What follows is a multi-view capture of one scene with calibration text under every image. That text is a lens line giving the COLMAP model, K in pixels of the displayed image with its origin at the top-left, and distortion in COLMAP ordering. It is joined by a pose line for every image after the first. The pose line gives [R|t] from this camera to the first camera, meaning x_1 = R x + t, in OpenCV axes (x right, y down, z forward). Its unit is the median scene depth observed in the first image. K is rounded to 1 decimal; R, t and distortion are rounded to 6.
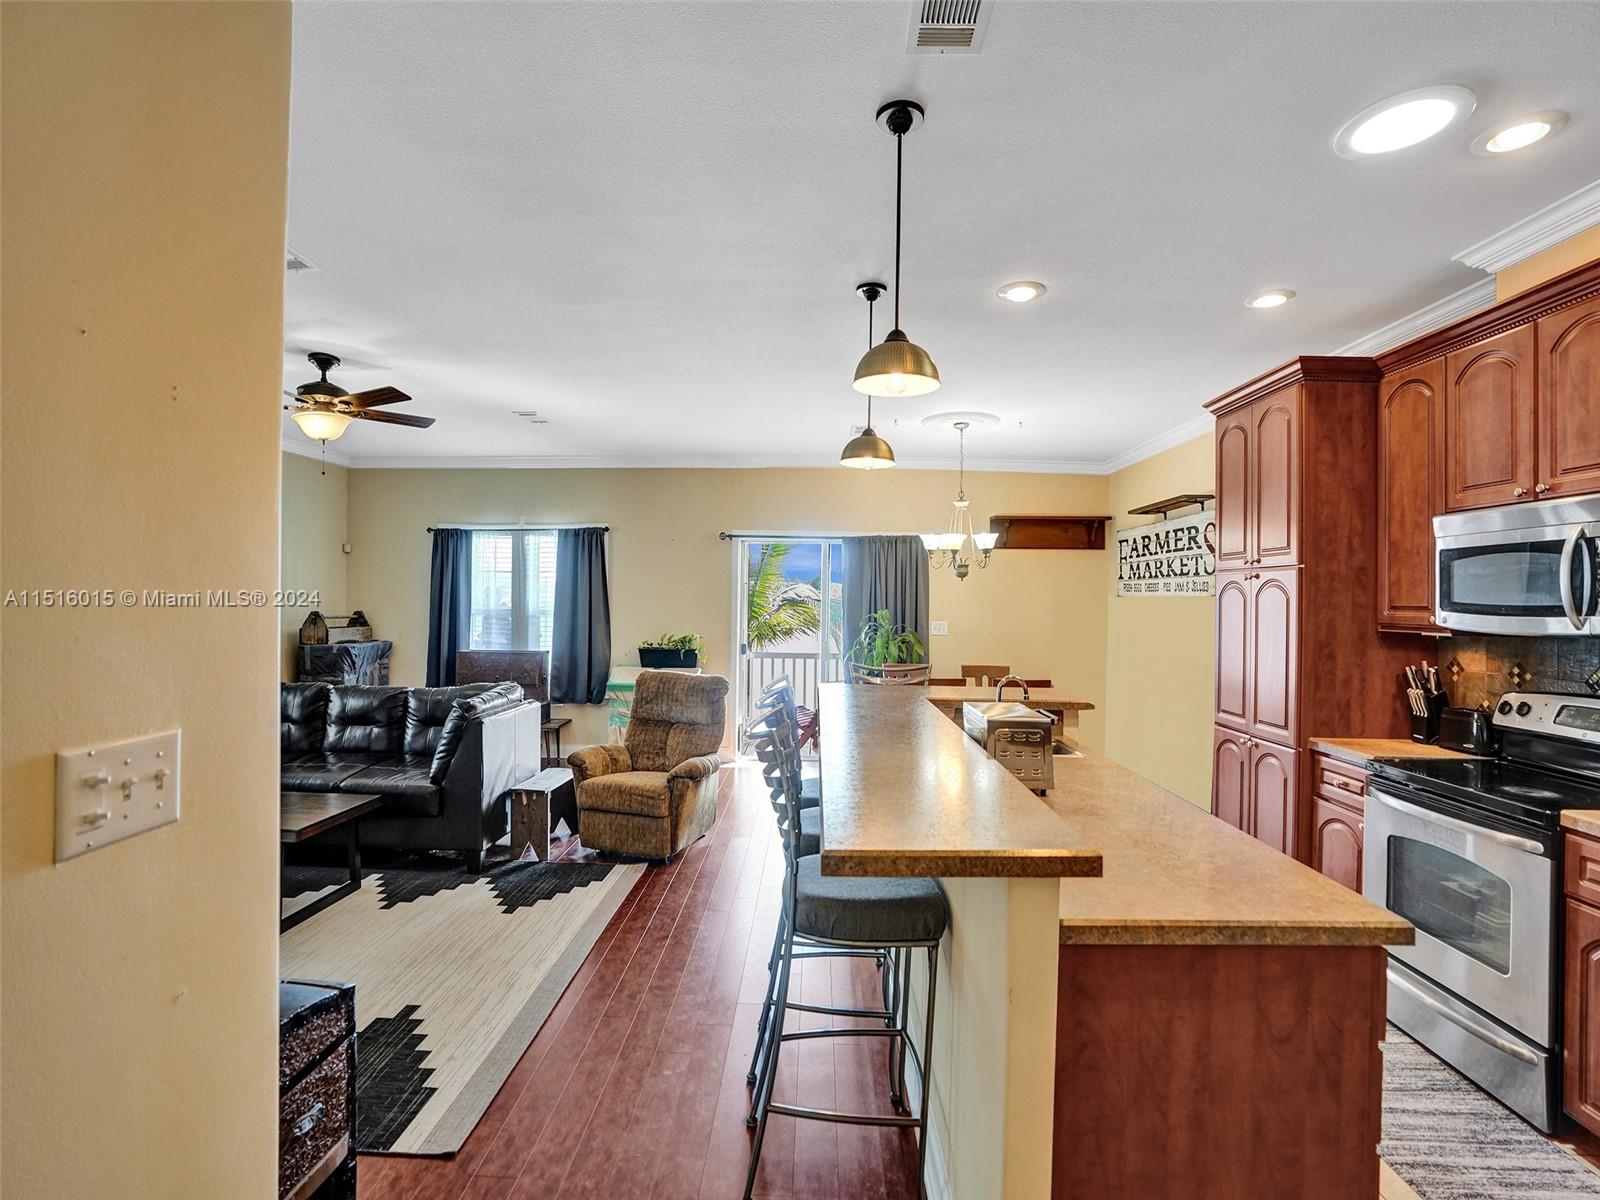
lens RADIAL K [[746.0, 0, 804.0], [0, 746.0, 596.5], [0, 0, 1]] dist [-0.056339, 0.024497]
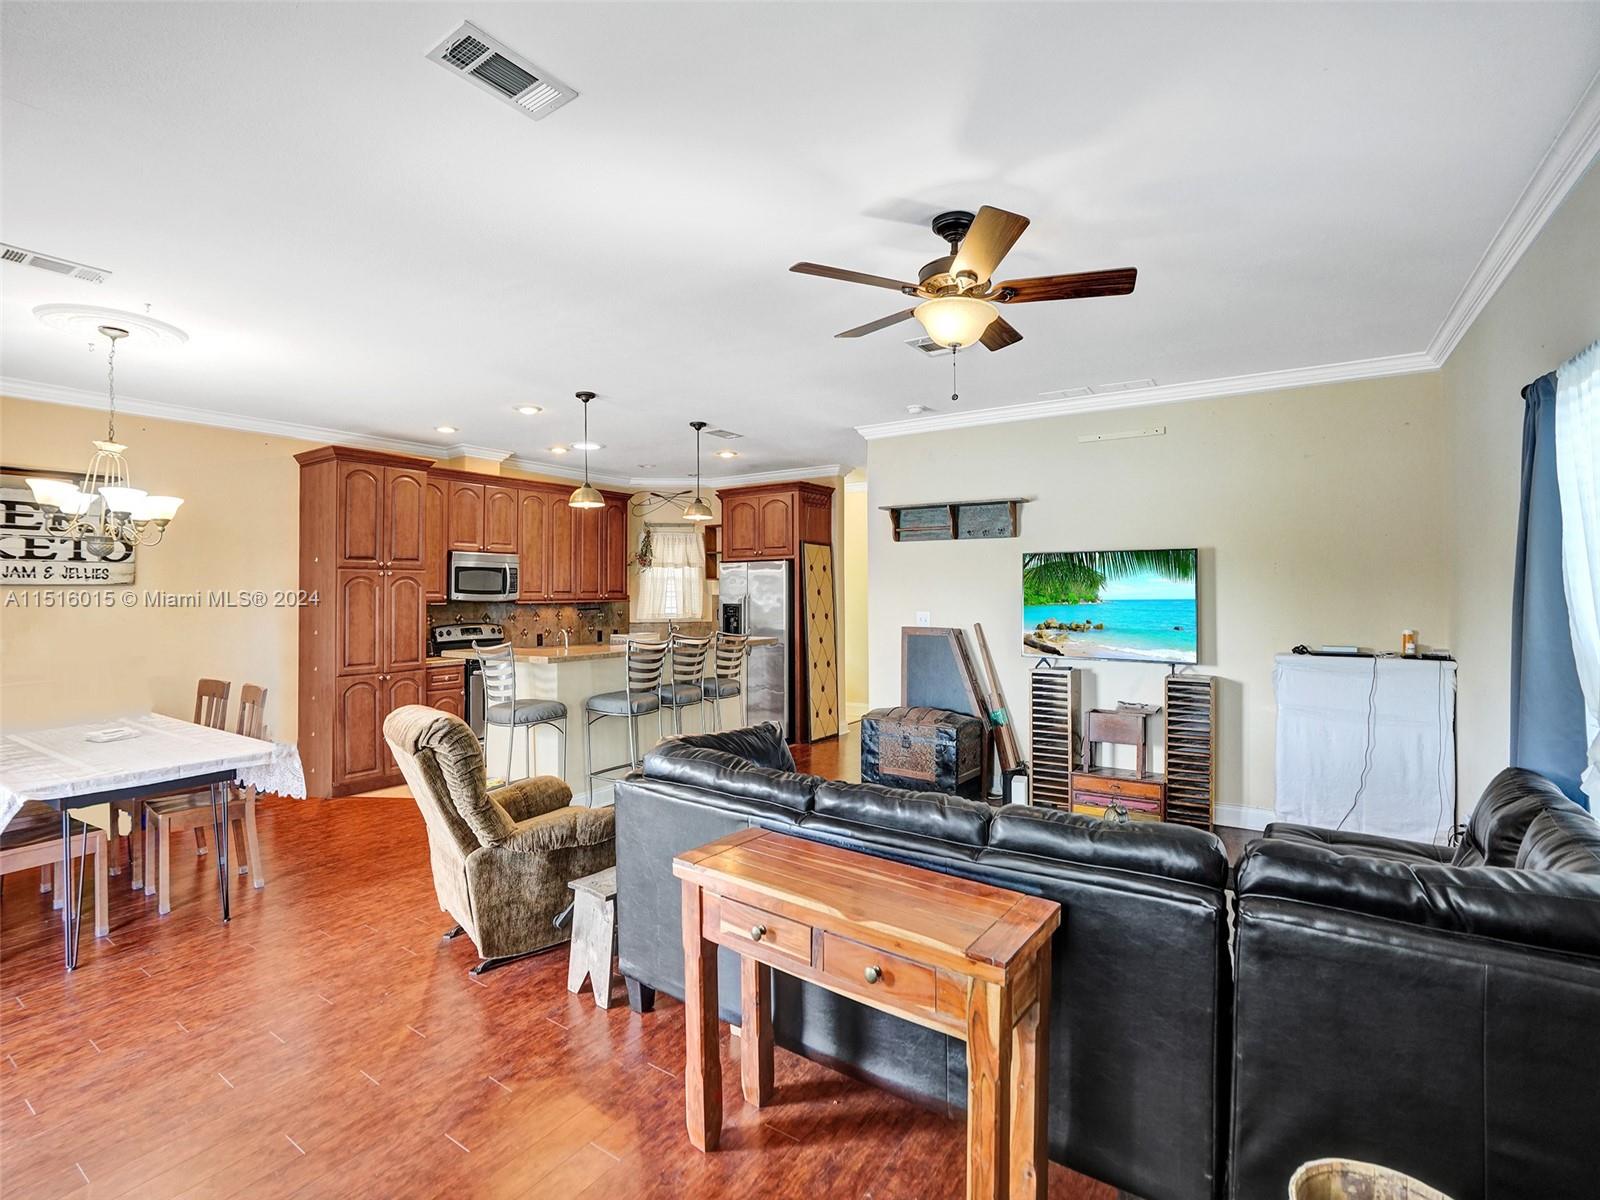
lens RADIAL K [[746.5, 0, 794.8], [0, 746.5, 568.0], [0, 0, 1]] dist [-0.063010, 0.024157]
pose [[-0.835967, 0.009456, 0.548698, -0.966447], [-0.006484, 0.999612, -0.027105, -0.002346], [-0.548741, -0.026217, -0.835581, 1.748043]]
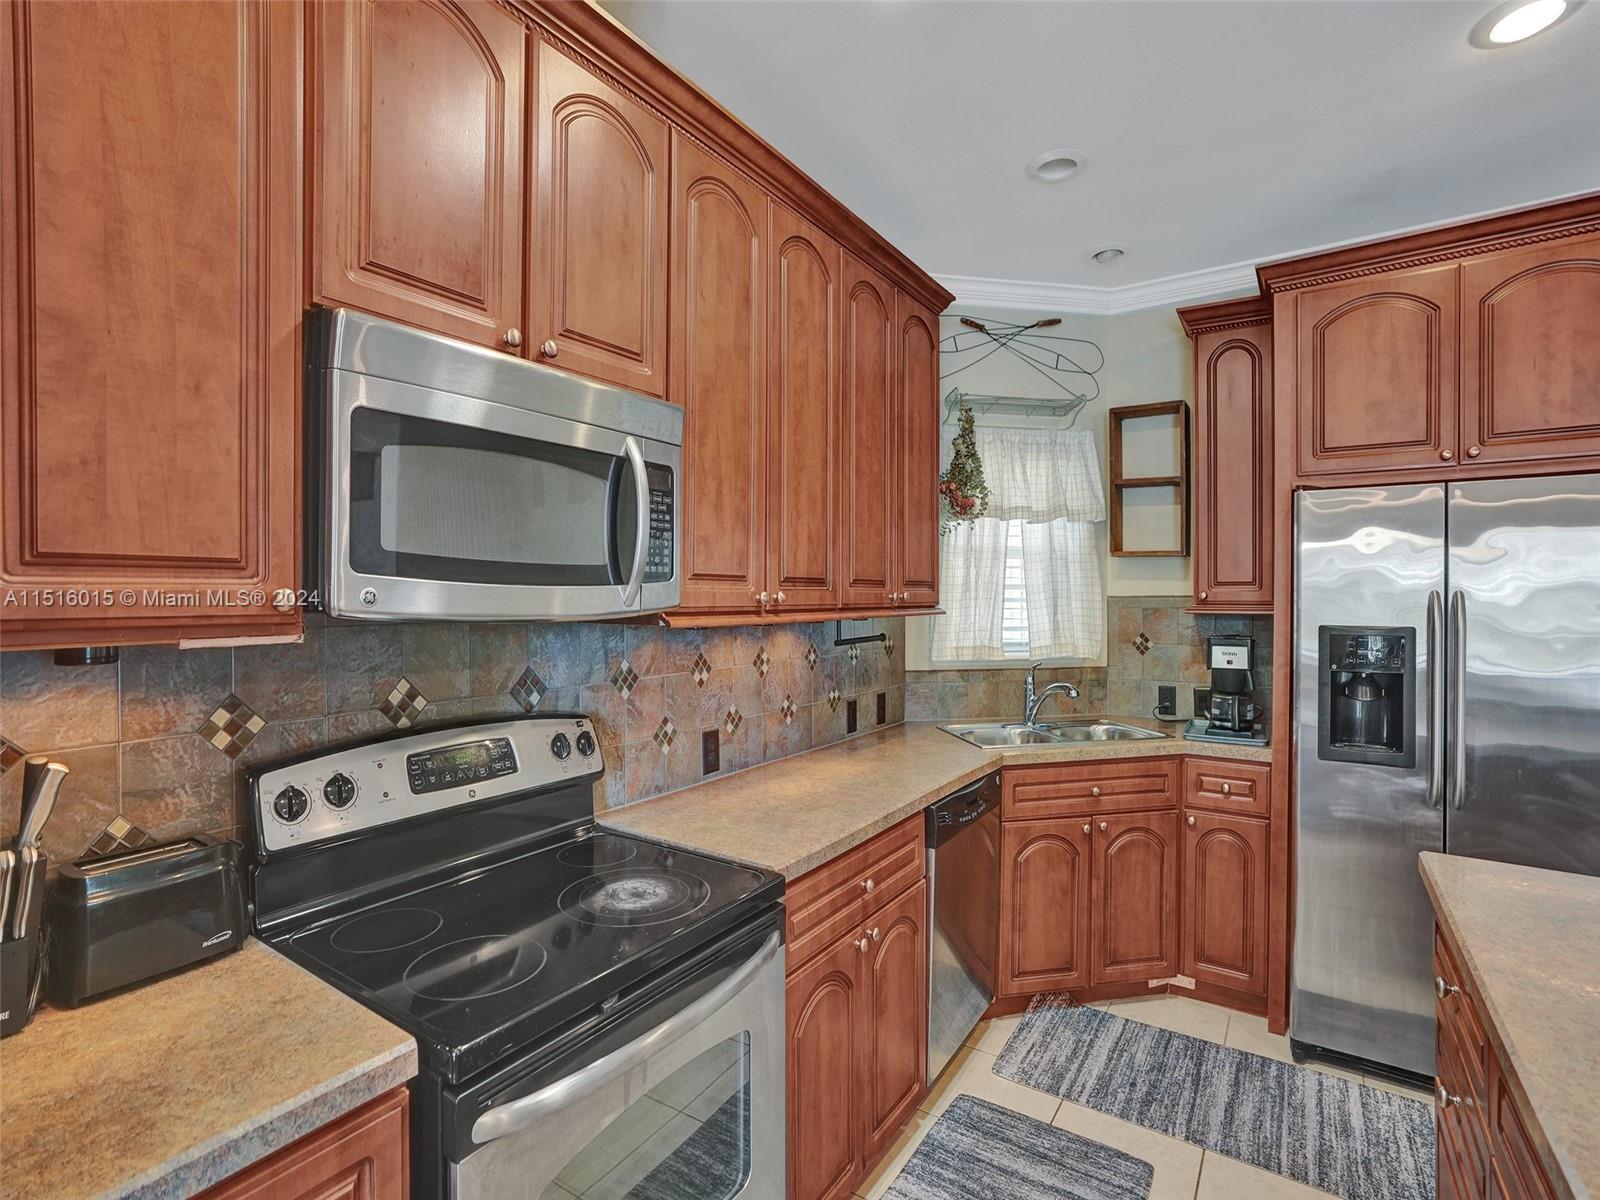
lens RADIAL K [[762.5, 0, 805.9], [0, 762.5, 597.9], [0, 0, 1]] dist [-0.048692, 0.027042]
pose [[-0.838089, -0.017206, 0.545262, 0.354004], [-0.014226, 0.999852, 0.009685, 0.018827], [-0.545348, 0.000359, -0.838210, 0.882883]]
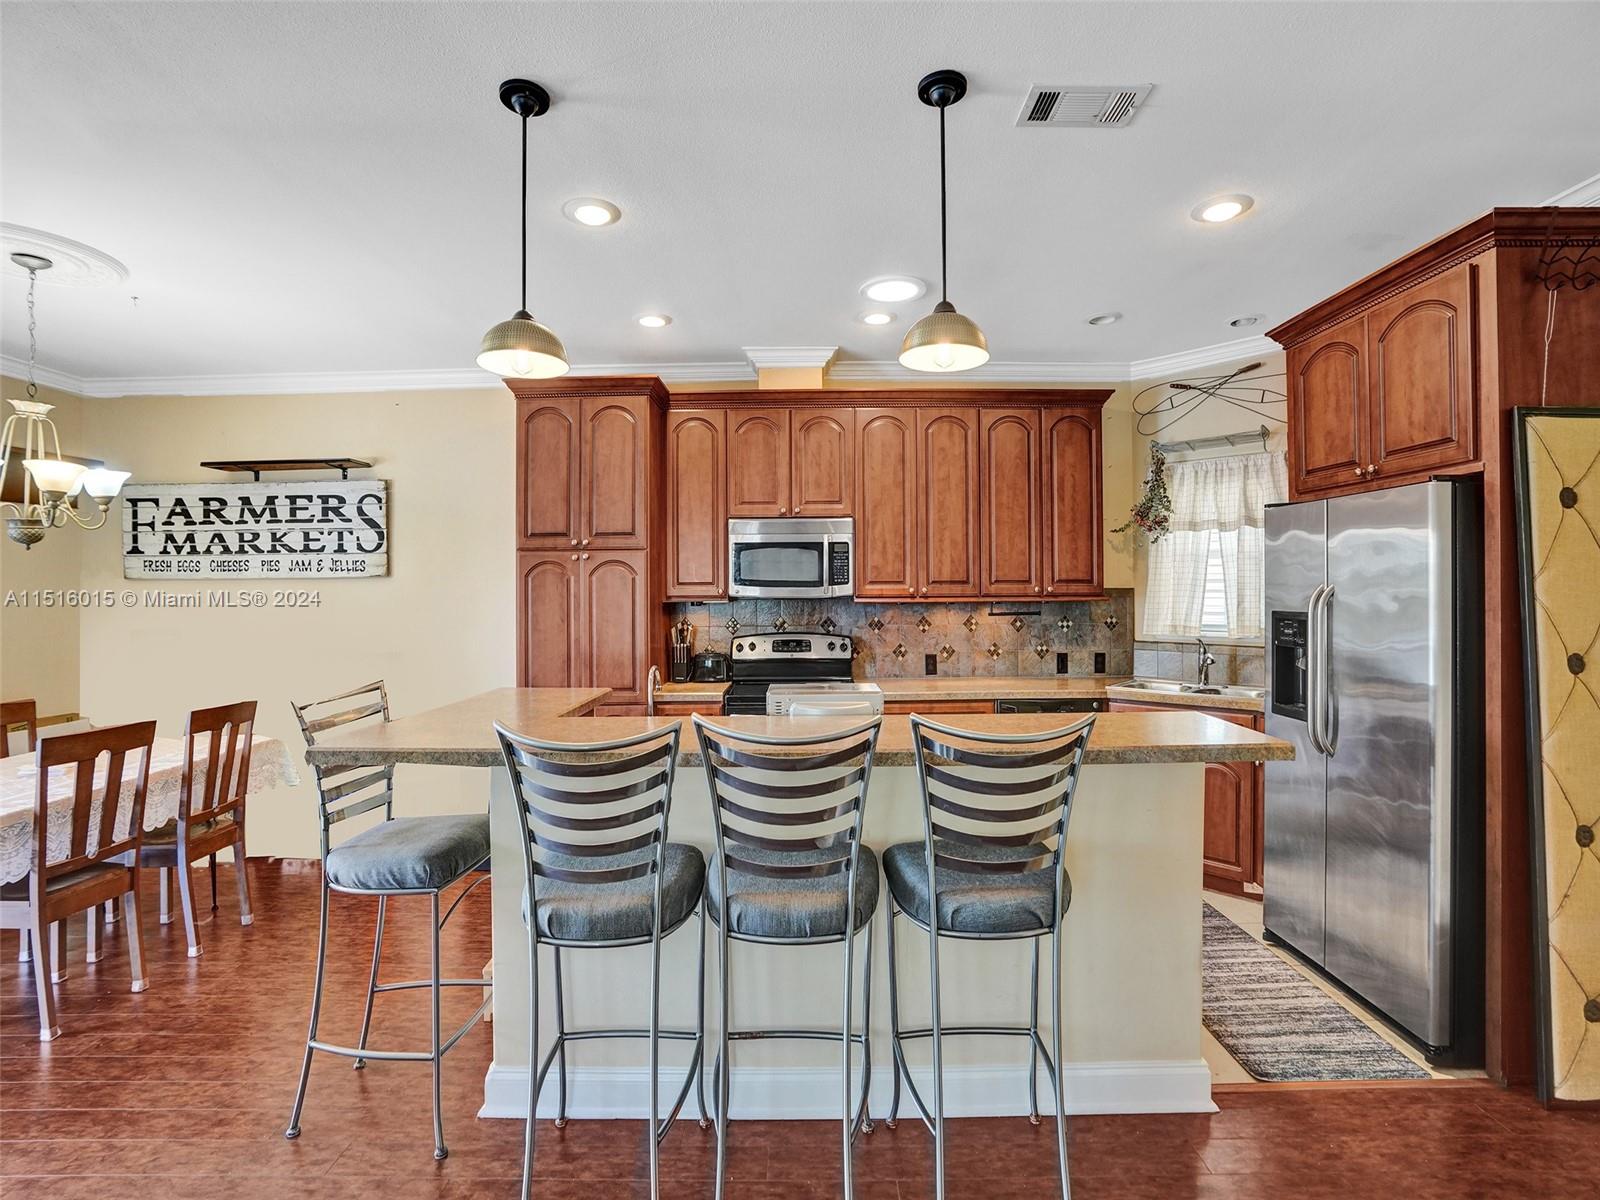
lens RADIAL K [[739.8, 0, 802.7], [0, 739.8, 580.8], [0, 0, 1]] dist [-0.083103, 0.040447]
pose [[-0.011359, -0.006496, 0.999914, -0.445961], [0.004127, 0.999970, 0.006543, 0.001390], [-0.999927, 0.004201, -0.011332, 0.649047]]
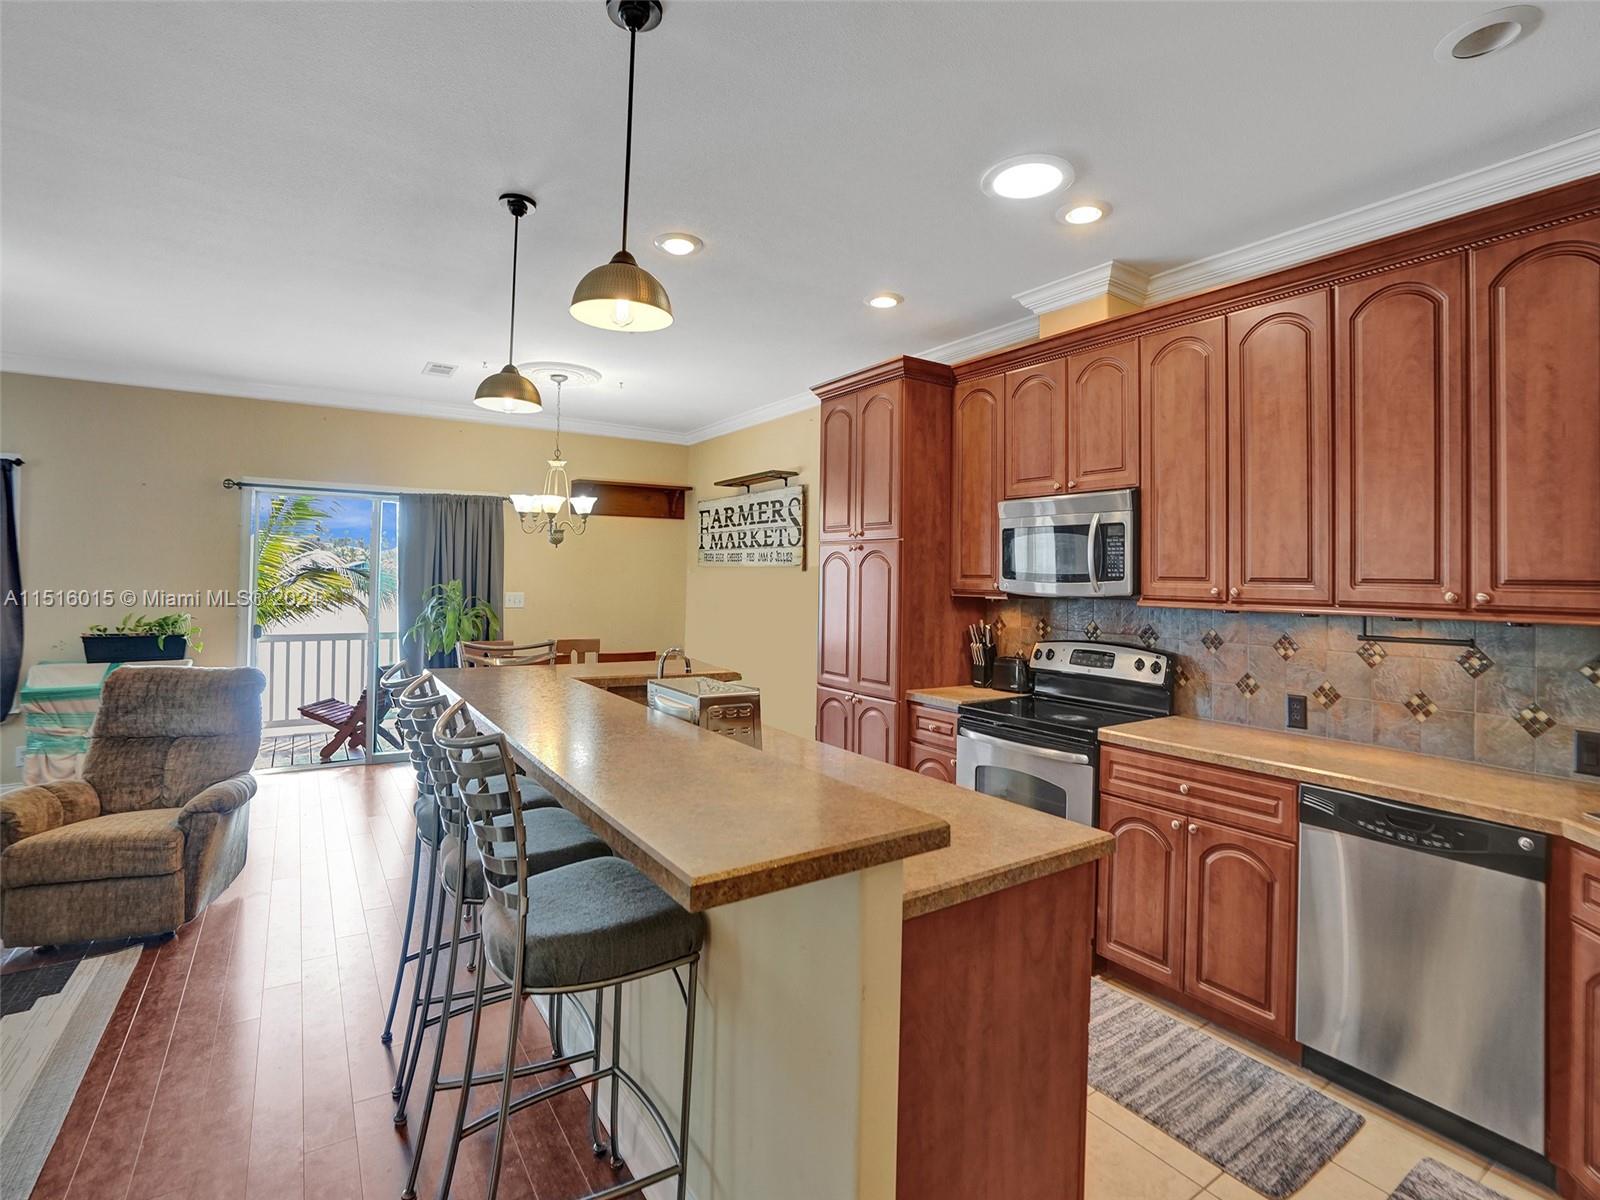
lens RADIAL K [[774.4, 0, 791.0], [0, 774.4, 560.6], [0, 0, 1]] dist [-0.058948, 0.024045]
pose [[0.829169, 0.010430, 0.558900, -0.113247], [-0.006361, 0.999937, -0.009225, 0.002602], [-0.558961, 0.004094, 0.829184, 0.084235]]
